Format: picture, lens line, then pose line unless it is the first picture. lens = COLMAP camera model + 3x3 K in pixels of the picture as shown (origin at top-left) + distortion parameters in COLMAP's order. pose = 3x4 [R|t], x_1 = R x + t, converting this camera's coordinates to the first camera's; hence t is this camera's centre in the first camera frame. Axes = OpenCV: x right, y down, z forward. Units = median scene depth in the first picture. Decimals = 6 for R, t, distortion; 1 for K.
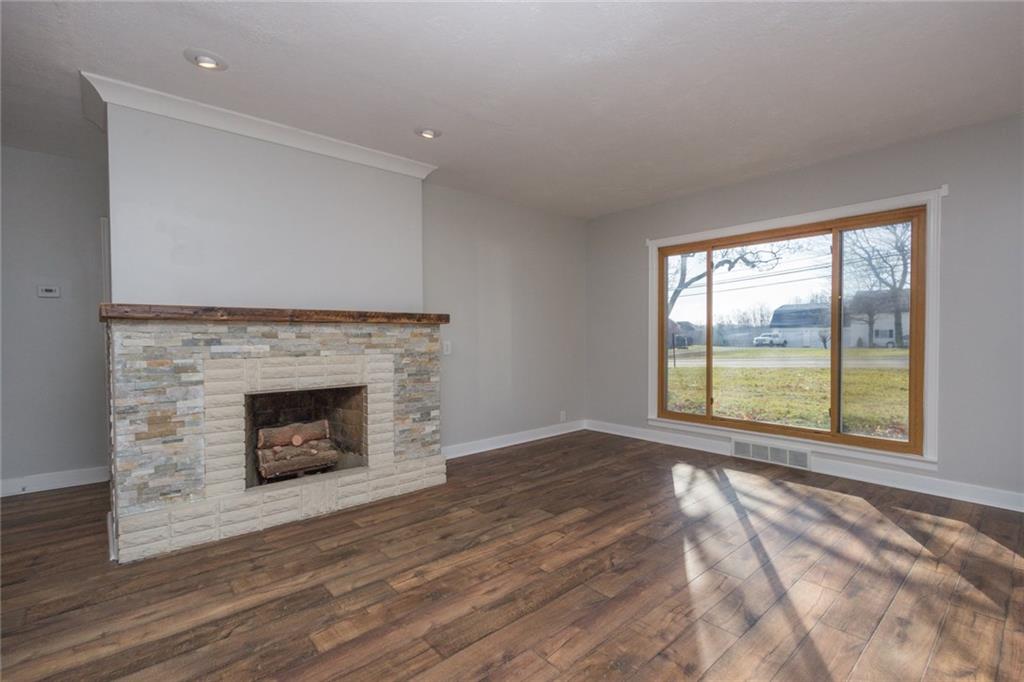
lens RADIAL K [[468.6, 0, 511.7], [0, 468.6, 338.1], [0, 0, 1]] dist [0.009593, -0.003153]
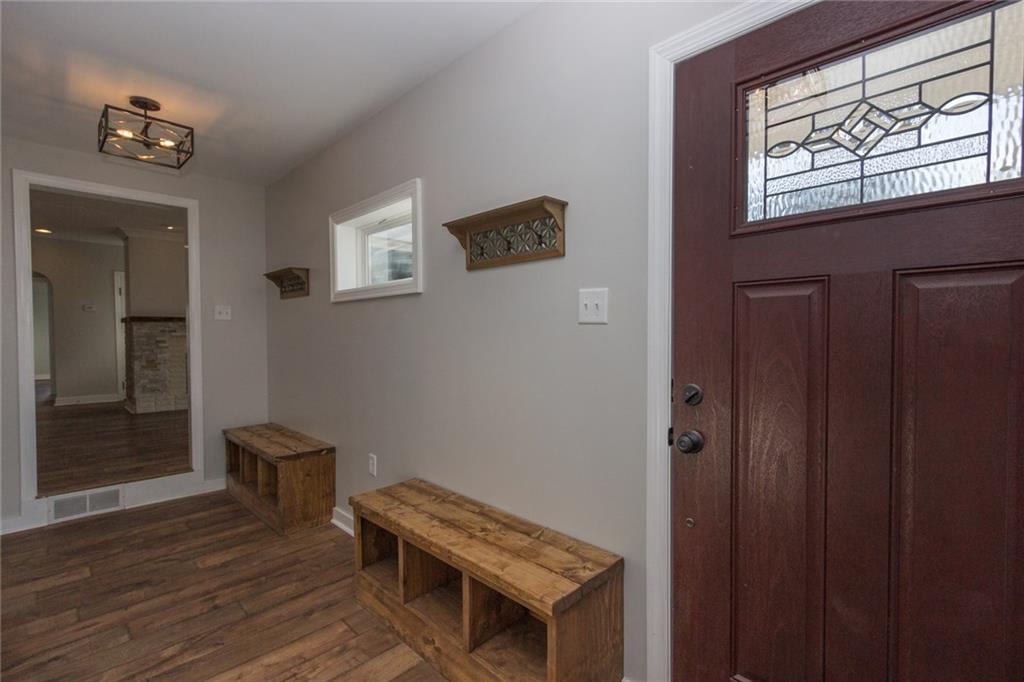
lens RADIAL K [[468.6, 0, 510.9], [0, 468.6, 339.0], [0, 0, 1]] dist [0.009593, -0.003153]
pose [[0.998431, 0.004926, 0.055772, 1.057828], [-0.005626, 0.999907, 0.012398, 0.010052], [-0.055706, -0.012692, 0.998367, -1.653904]]
